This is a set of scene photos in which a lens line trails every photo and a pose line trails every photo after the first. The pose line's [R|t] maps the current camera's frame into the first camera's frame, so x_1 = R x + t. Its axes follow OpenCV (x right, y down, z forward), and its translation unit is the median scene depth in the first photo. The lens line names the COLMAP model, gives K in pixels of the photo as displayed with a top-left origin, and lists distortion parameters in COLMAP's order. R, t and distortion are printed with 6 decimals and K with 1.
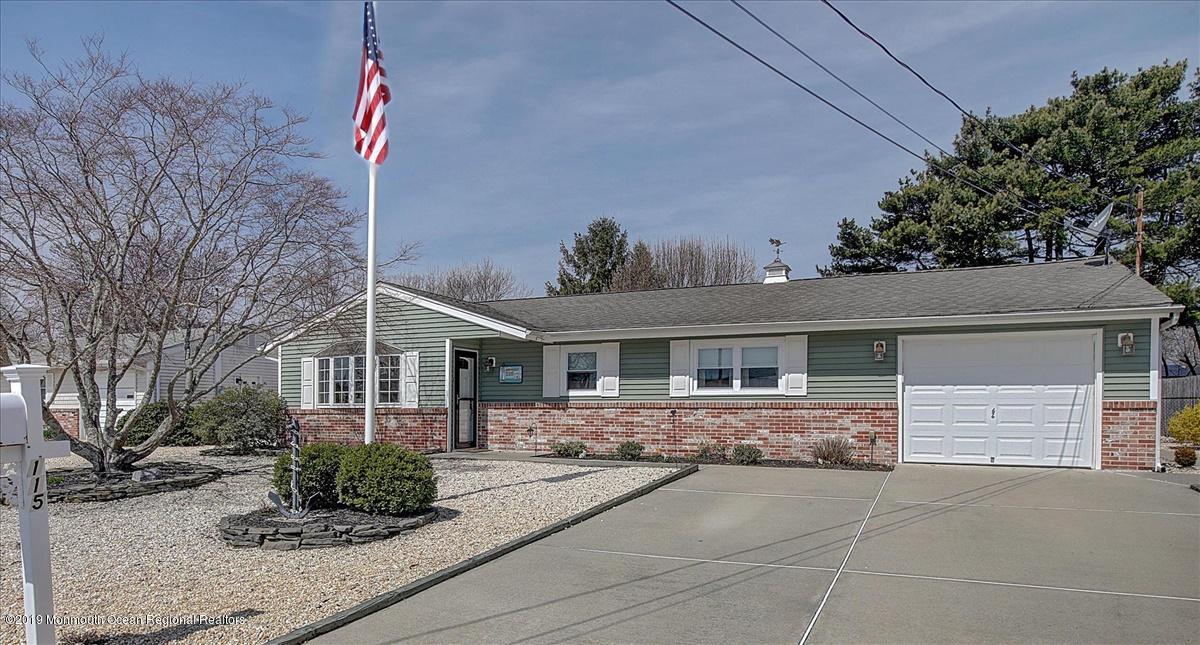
lens RADIAL K [[764.3, 0, 532.9], [0, 764.3, 400.5], [0, 0, 1]] dist [-0.019466, 0.017057]
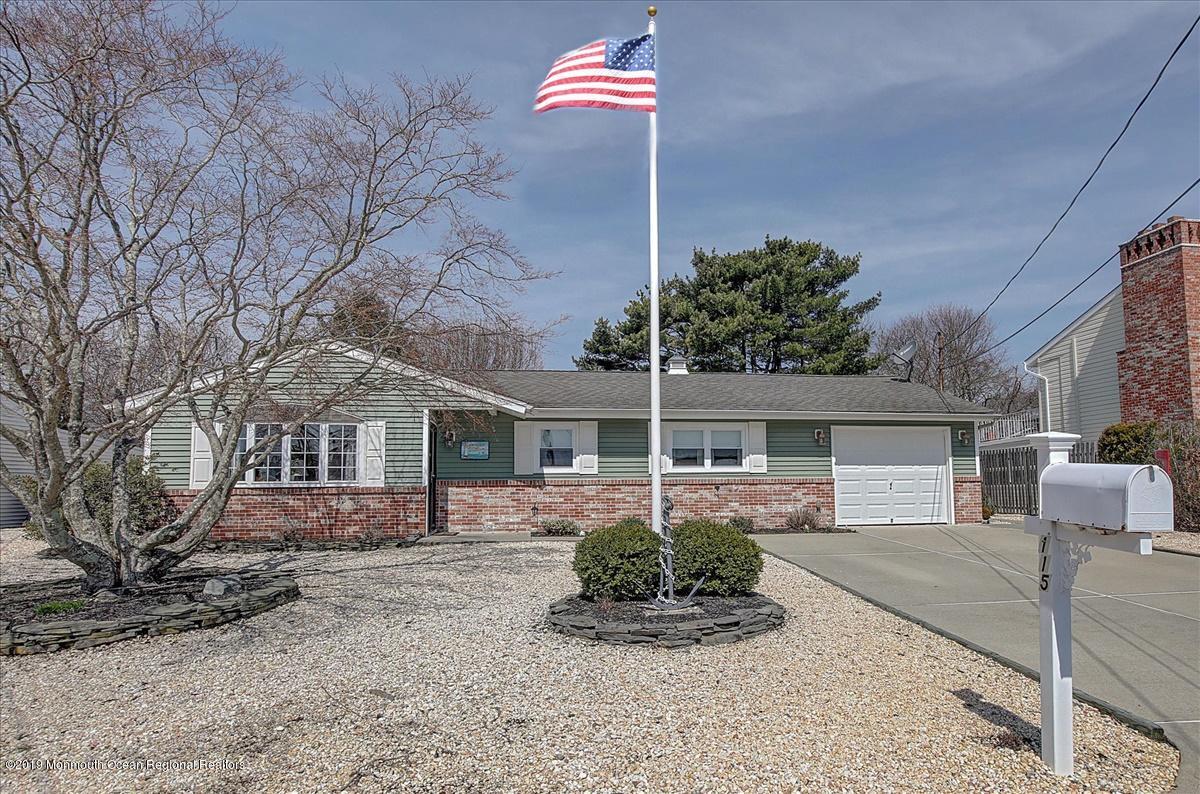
lens RADIAL K [[743.0, 0, 636.3], [0, 743.0, 416.5], [0, 0, 1]] dist [-0.027772, 0.018951]
pose [[0.810609, 0.045357, 0.583828, -0.432882], [0.002645, 0.996702, -0.081105, -0.000757], [-0.585582, 0.067288, 0.807816, 0.154350]]
